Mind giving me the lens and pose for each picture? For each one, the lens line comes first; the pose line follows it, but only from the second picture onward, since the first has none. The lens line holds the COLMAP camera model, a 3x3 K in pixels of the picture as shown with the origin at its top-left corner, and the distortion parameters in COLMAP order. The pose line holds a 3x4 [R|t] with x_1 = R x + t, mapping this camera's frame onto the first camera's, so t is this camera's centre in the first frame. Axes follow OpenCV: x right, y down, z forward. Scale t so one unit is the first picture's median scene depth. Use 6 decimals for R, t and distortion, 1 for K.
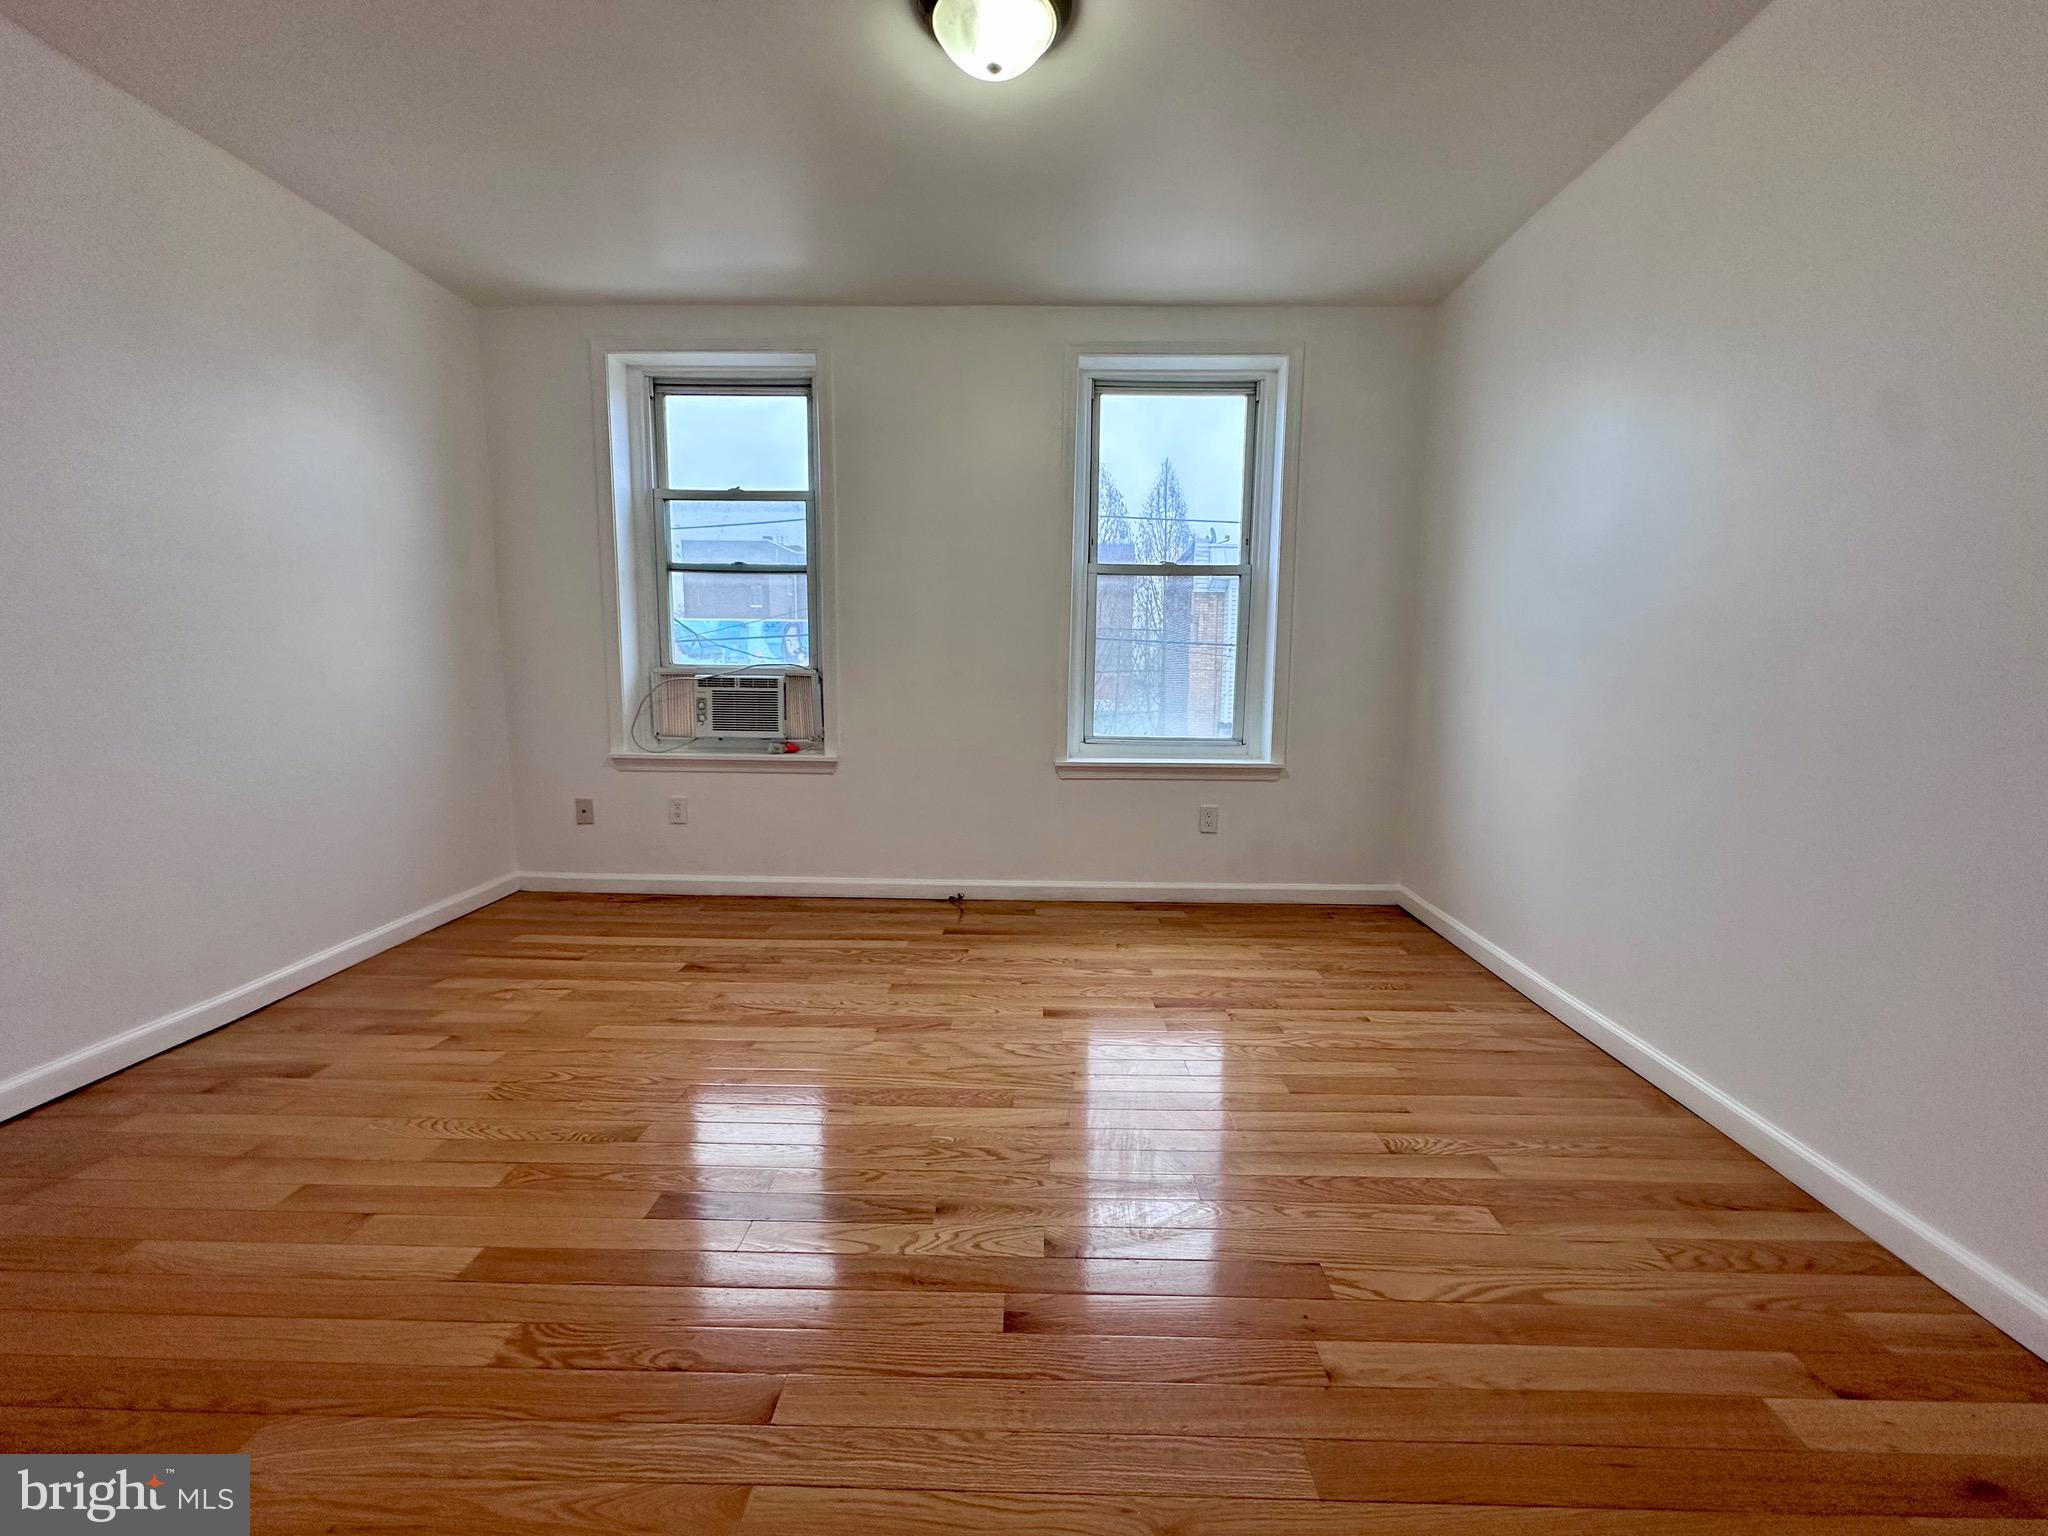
lens RADIAL K [[815.3, 0, 1027.8], [0, 815.3, 768.5], [0, 0, 1]] dist [-0.003323, 0.000837]
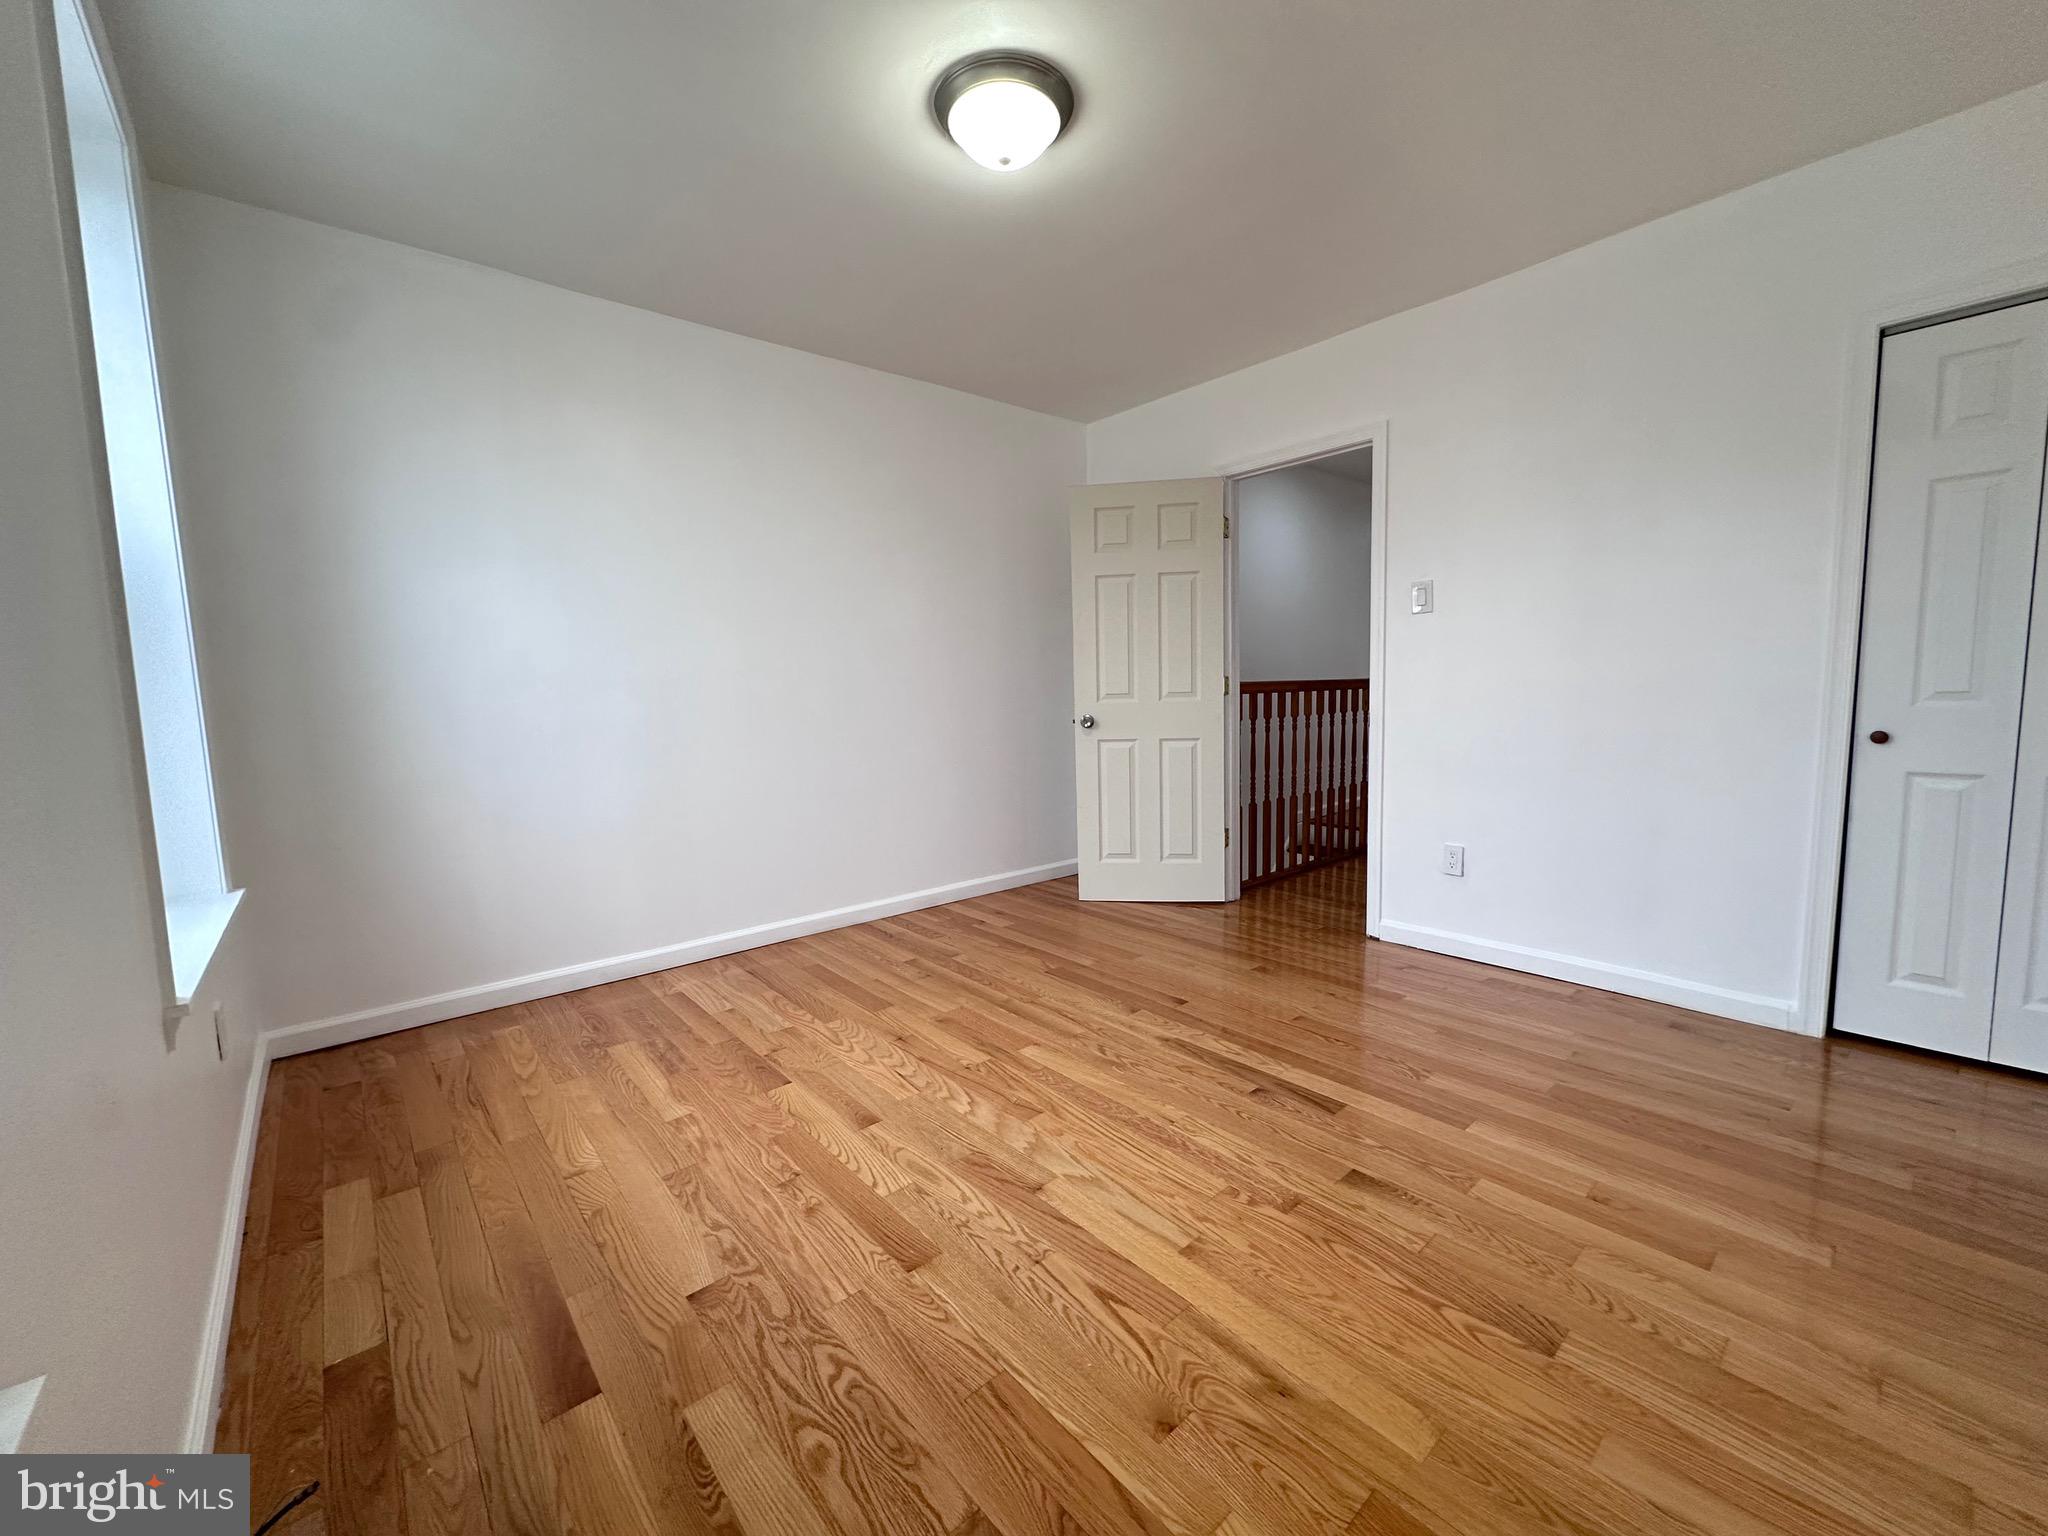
lens RADIAL K [[815.3, 0, 1027.8], [0, 815.3, 768.5], [0, 0, 1]] dist [-0.003323, 0.000837]
pose [[-0.668275, -0.072731, 0.740351, -0.496464], [0.115218, 0.973081, 0.199595, -0.146131], [-0.734938, 0.218686, -0.641906, 0.987093]]
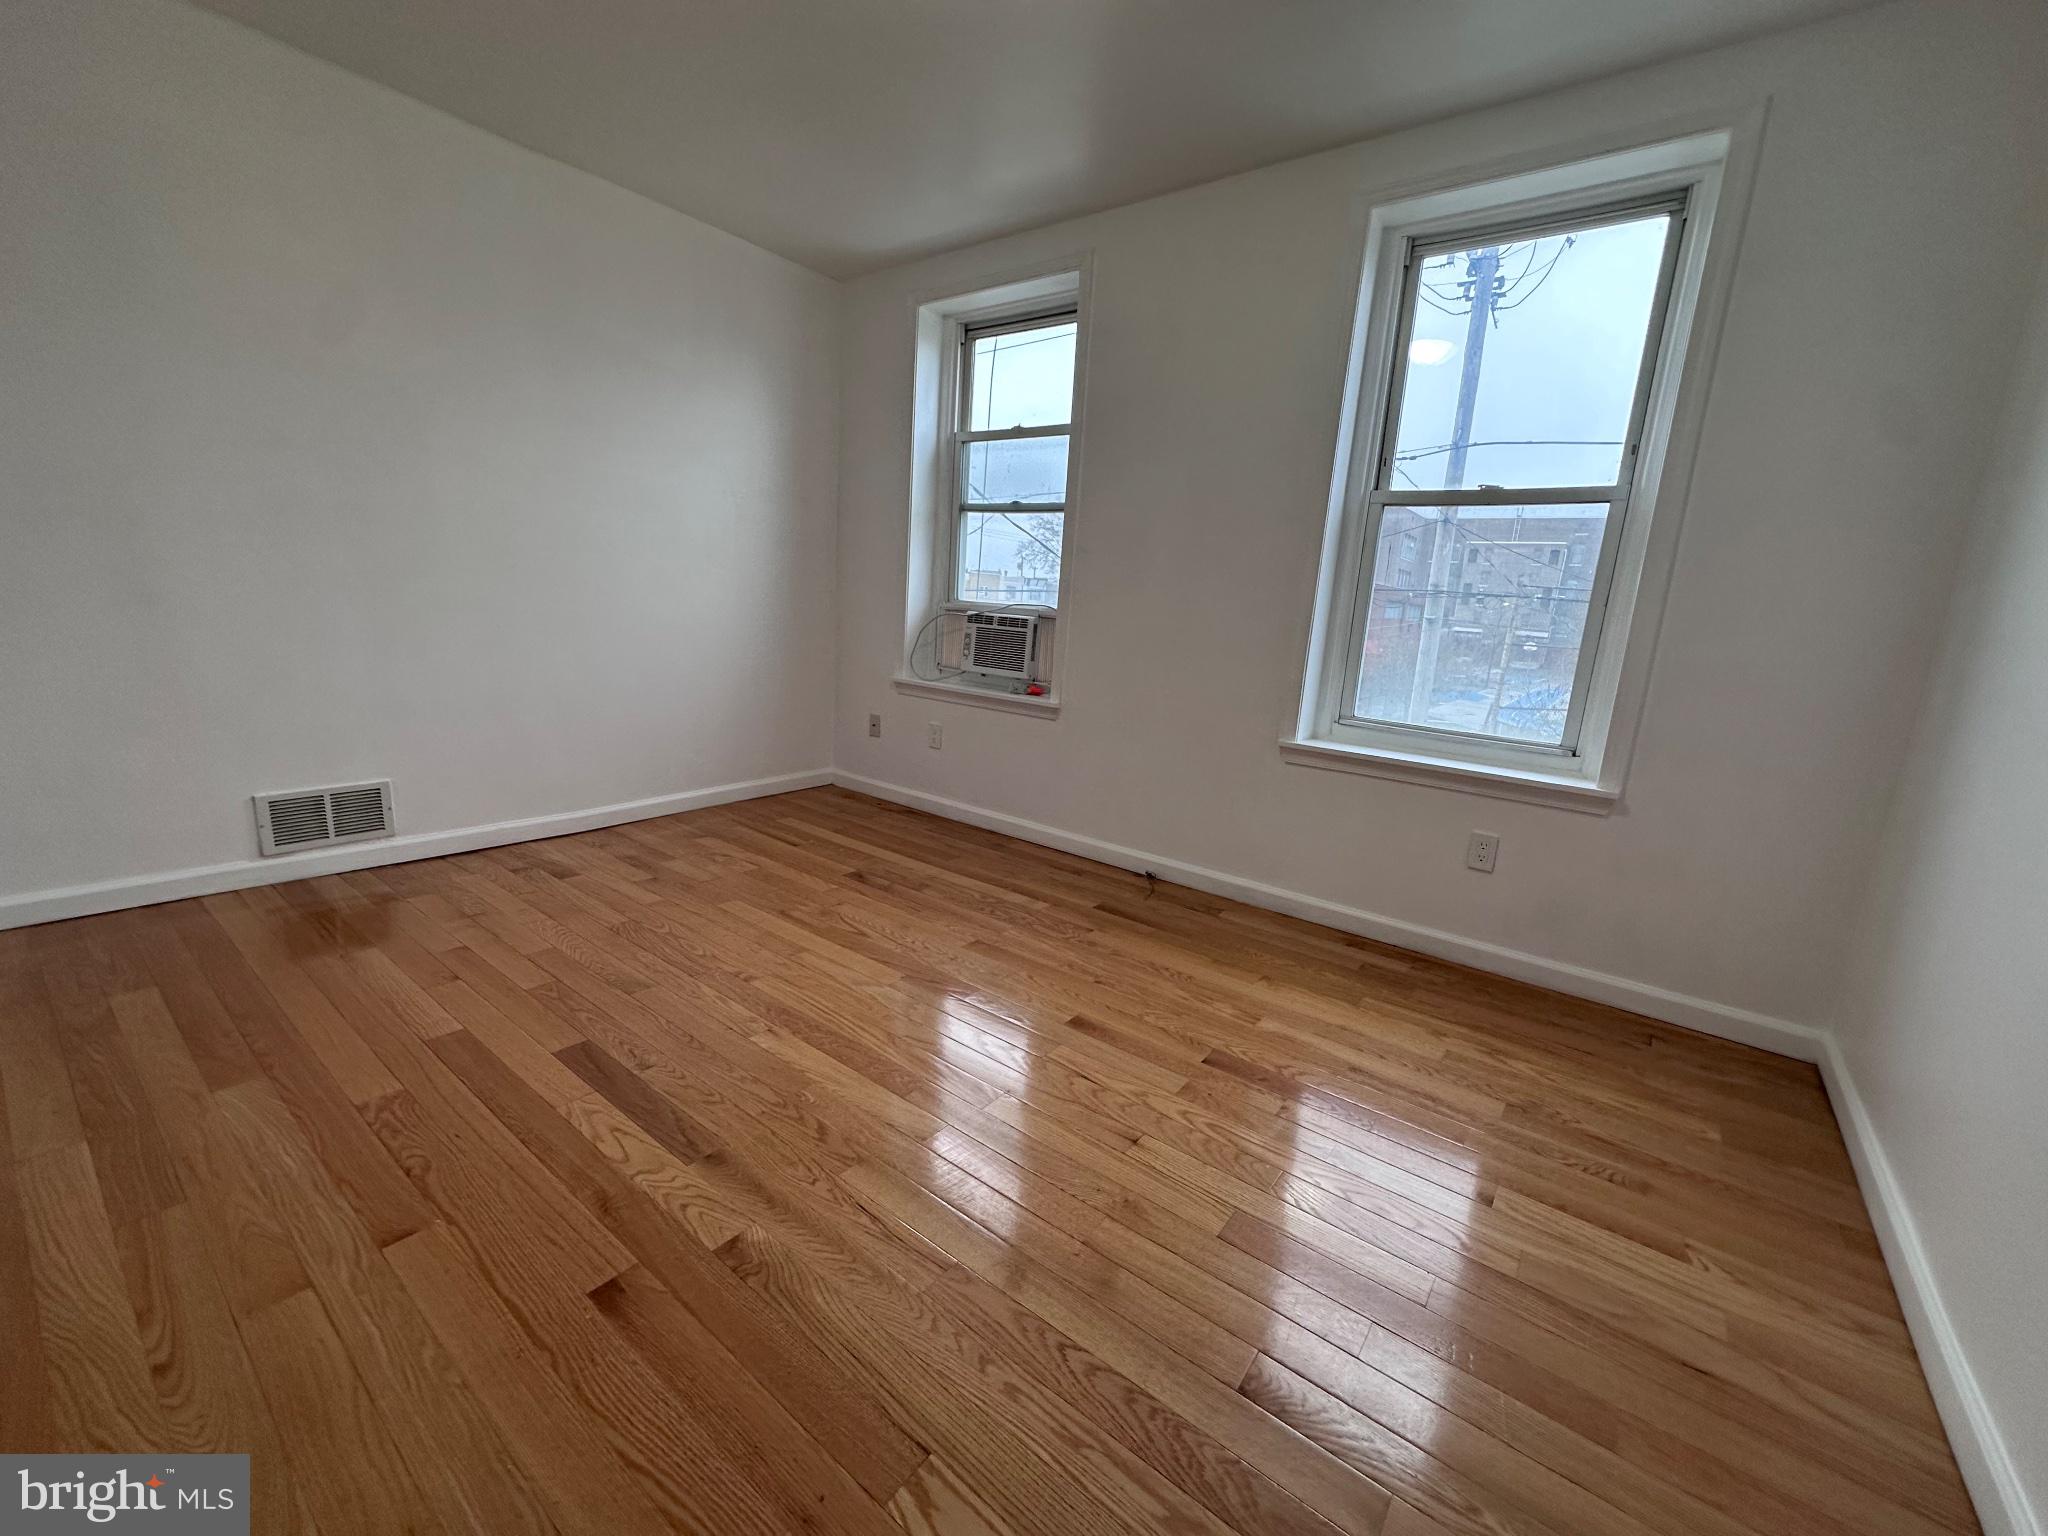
lens RADIAL K [[815.3, 0, 1027.8], [0, 815.3, 768.5], [0, 0, 1]] dist [-0.003323, 0.000837]
pose [[0.804881, 0.162355, -0.570795, 0.316811], [-0.133050, 0.986732, 0.093049, -0.024548], [0.578329, 0.001051, 0.815803, 0.203760]]
